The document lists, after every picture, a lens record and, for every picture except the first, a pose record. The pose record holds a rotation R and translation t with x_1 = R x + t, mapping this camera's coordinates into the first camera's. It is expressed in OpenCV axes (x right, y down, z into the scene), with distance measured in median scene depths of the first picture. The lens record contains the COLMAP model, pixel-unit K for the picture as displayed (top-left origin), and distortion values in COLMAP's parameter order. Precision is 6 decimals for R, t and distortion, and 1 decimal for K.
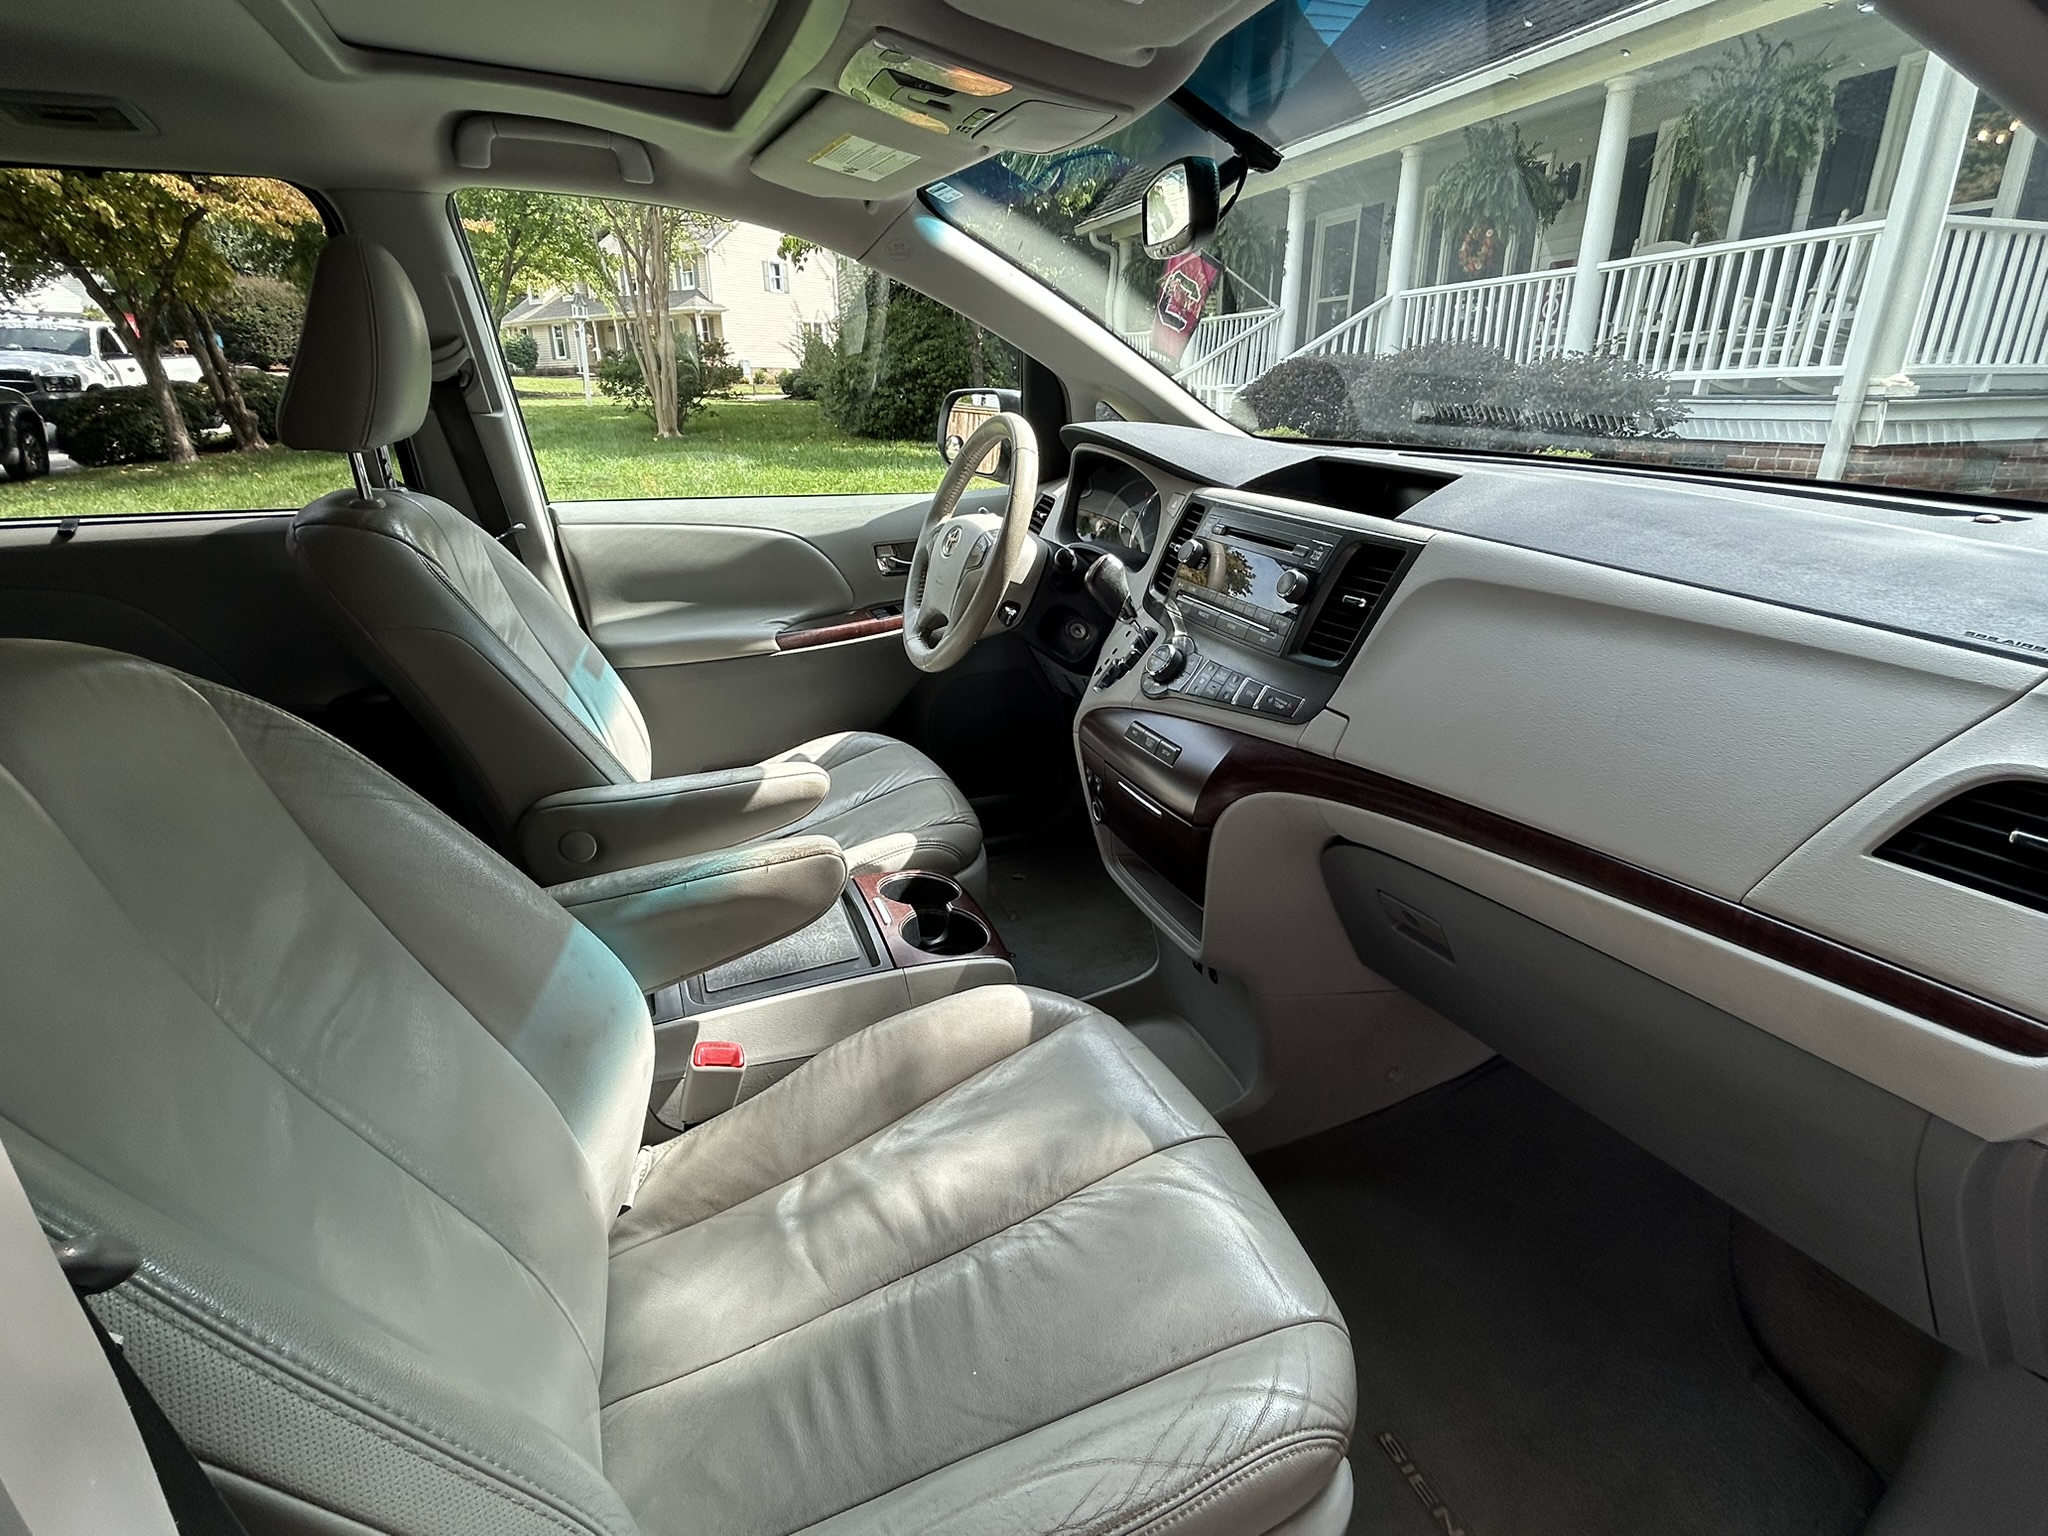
lens RADIAL K [[1032.4, 0, 1024.3], [0, 1032.4, 777.0], [0, 0, 1]] dist [-0.011363, 0.001759]
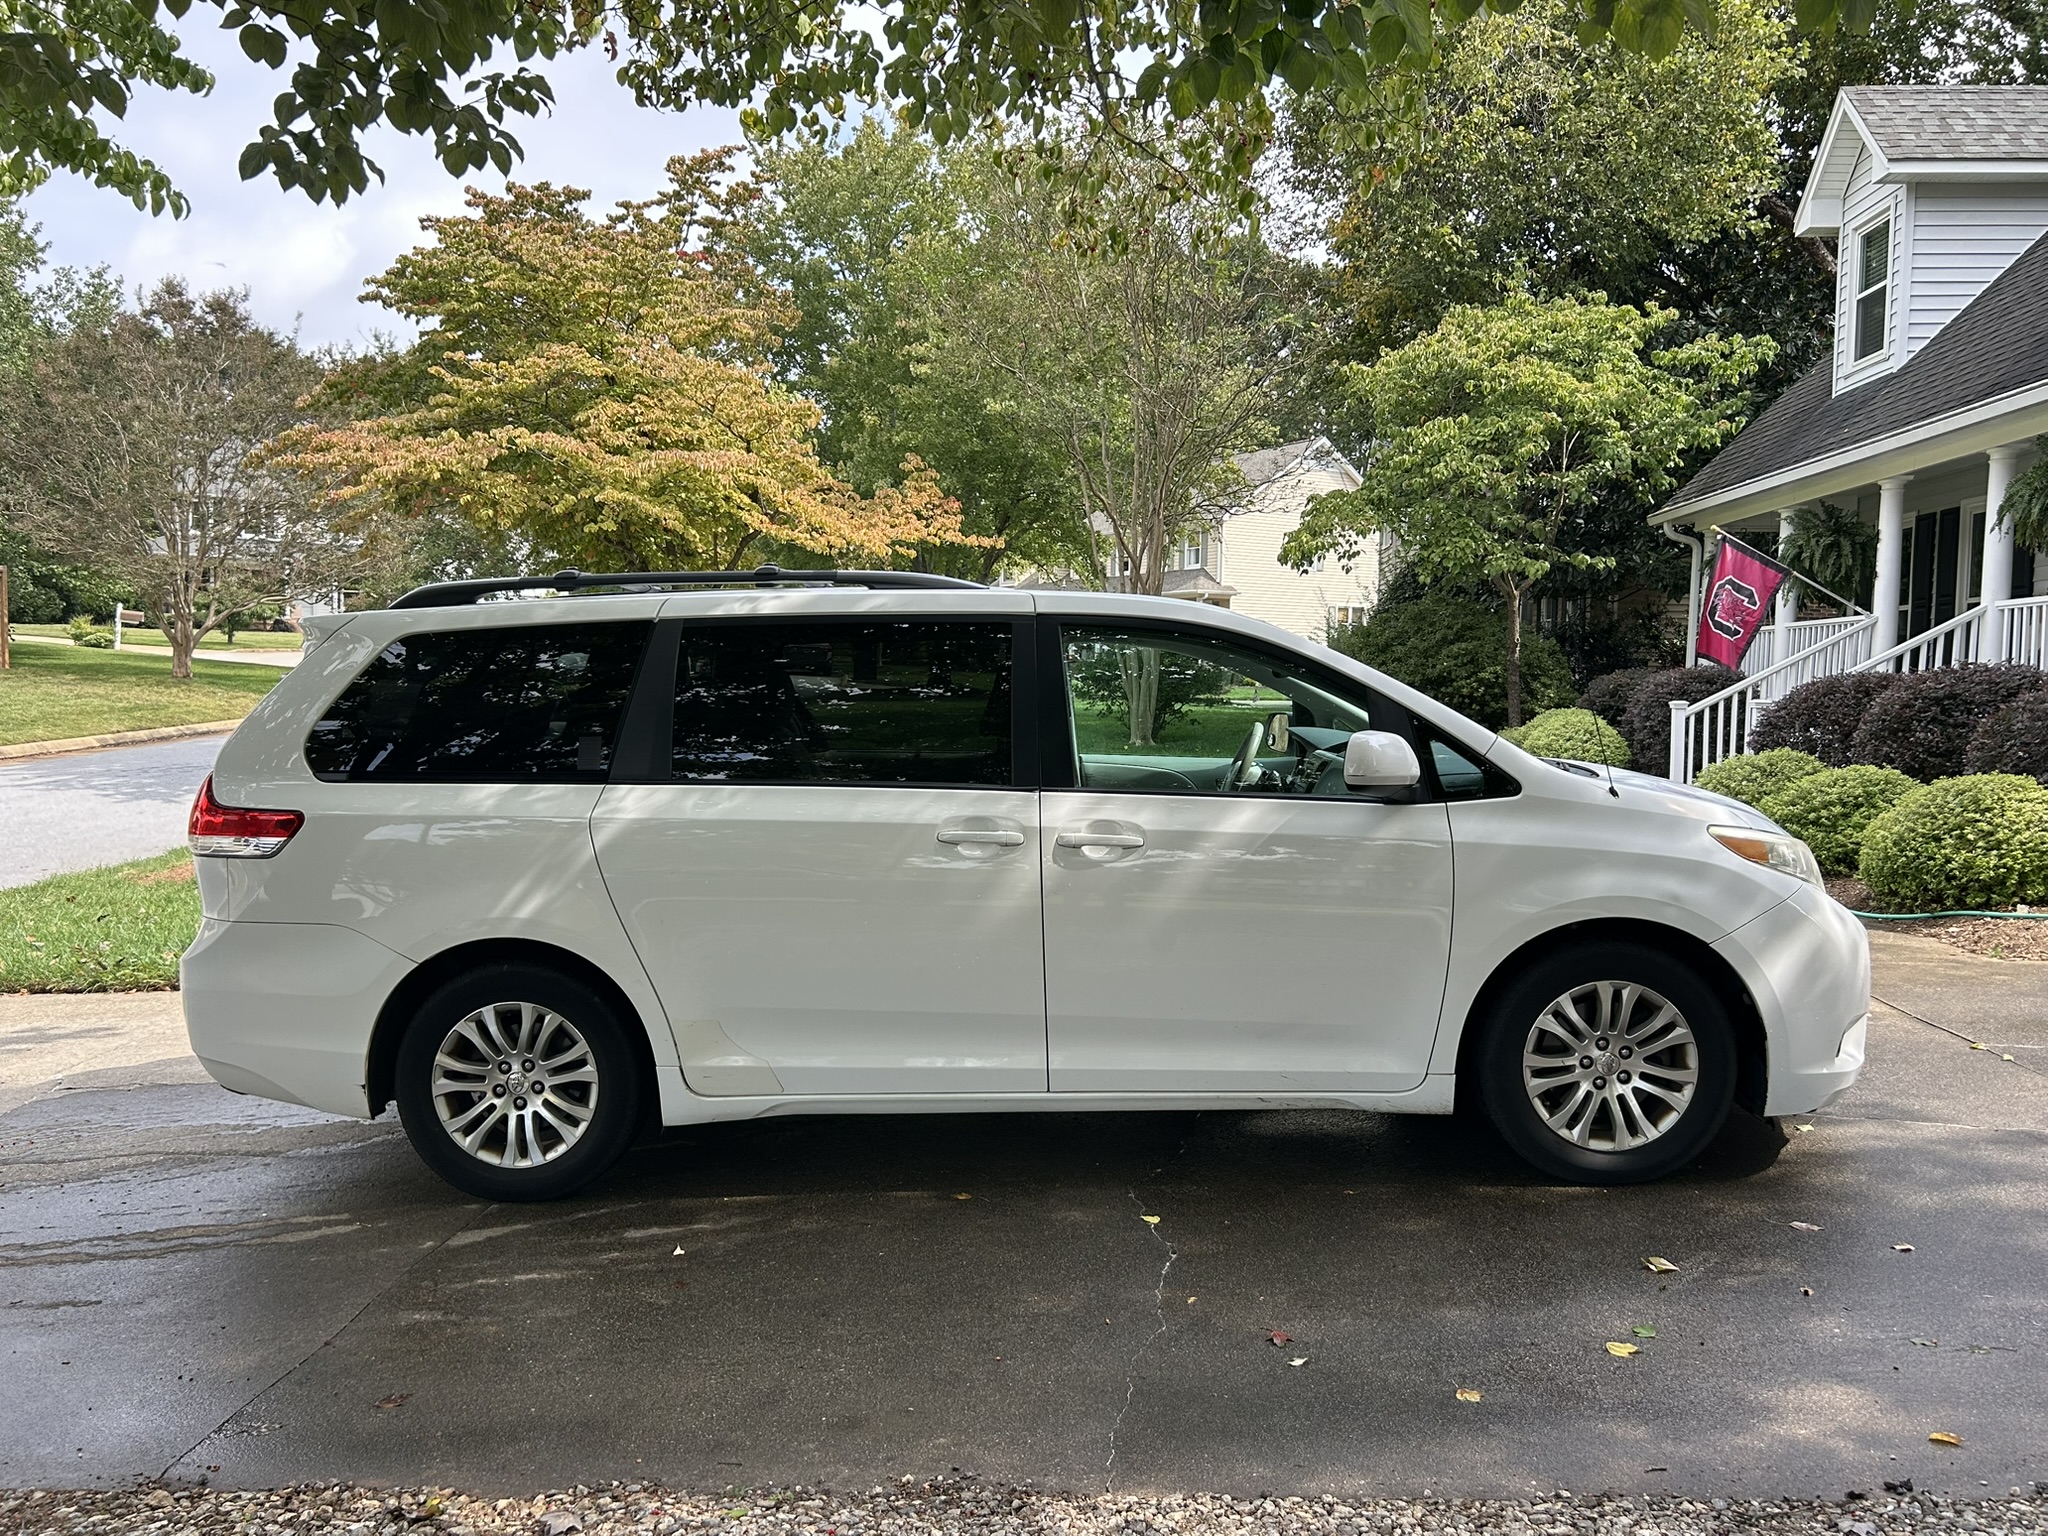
lens RADIAL K [[1588.0, 0, 1019.6], [0, 1588.0, 774.2], [0, 0, 1]] dist [0.036444, -0.045899]
pose [[0.922450, 0.036593, -0.384378, 0.071695], [-0.151457, 0.950007, -0.273033, 0.070065], [0.355171, 0.310076, 0.881876, -0.198074]]
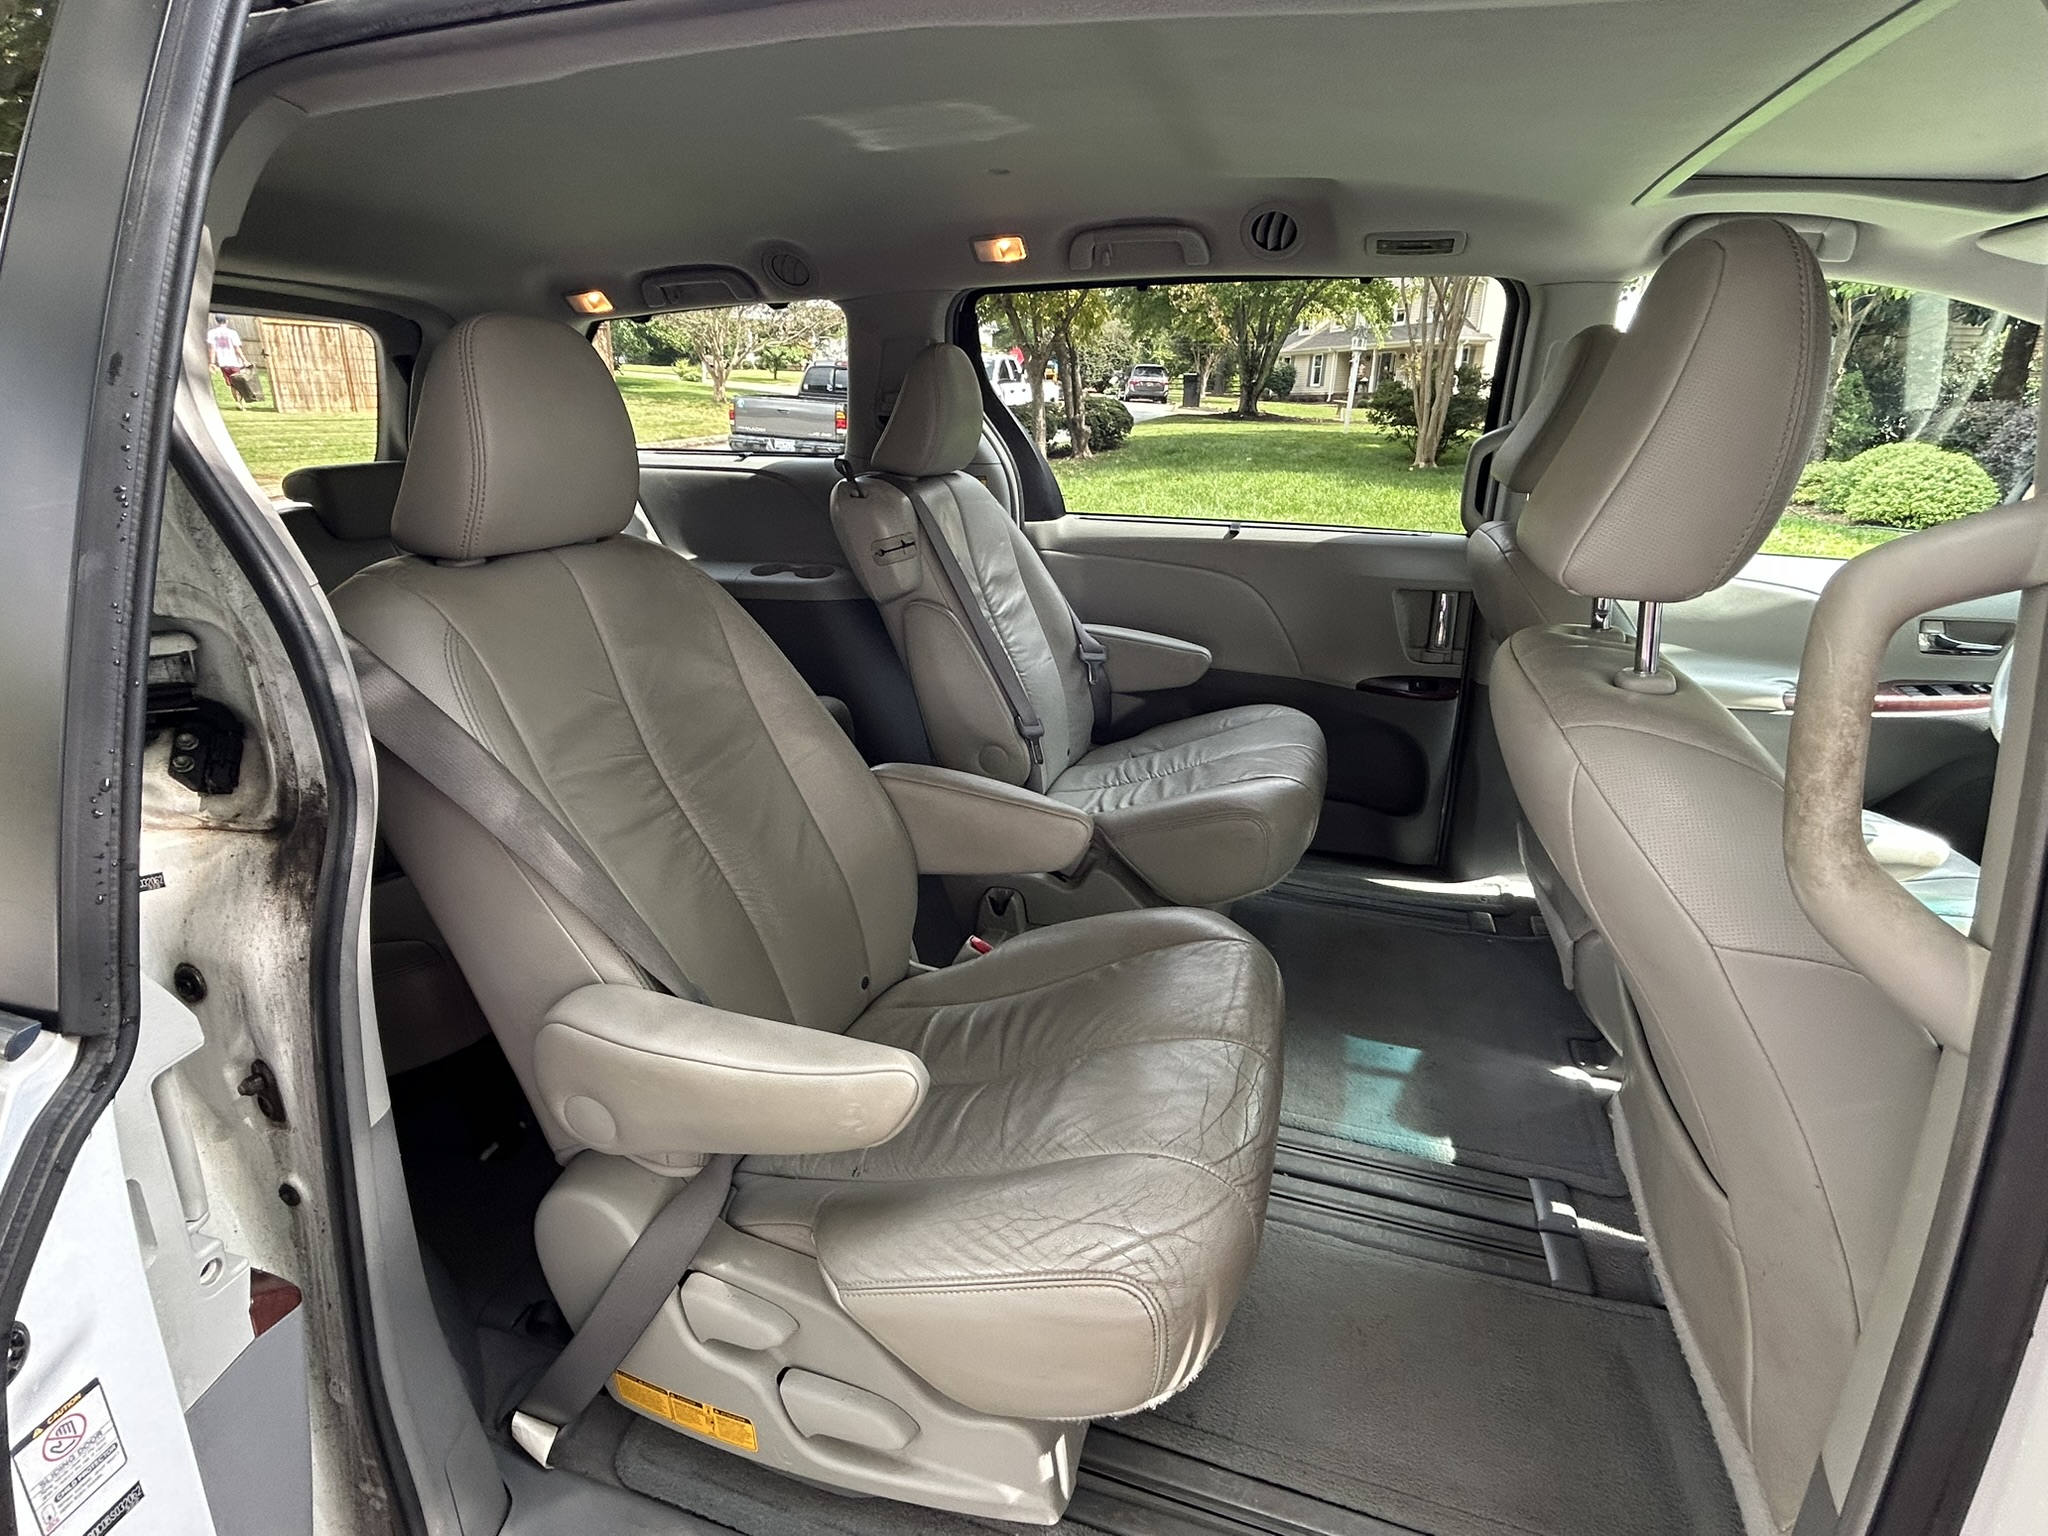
lens RADIAL K [[1032.4, 0, 1015.7], [0, 1032.4, 771.0], [0, 0, 1]] dist [-0.011363, 0.001759]
pose [[0.791163, 0.222823, -0.569571, -0.022270], [-0.239255, 0.969815, 0.047066, 0.006219], [0.562866, 0.099036, 0.820594, -0.021966]]
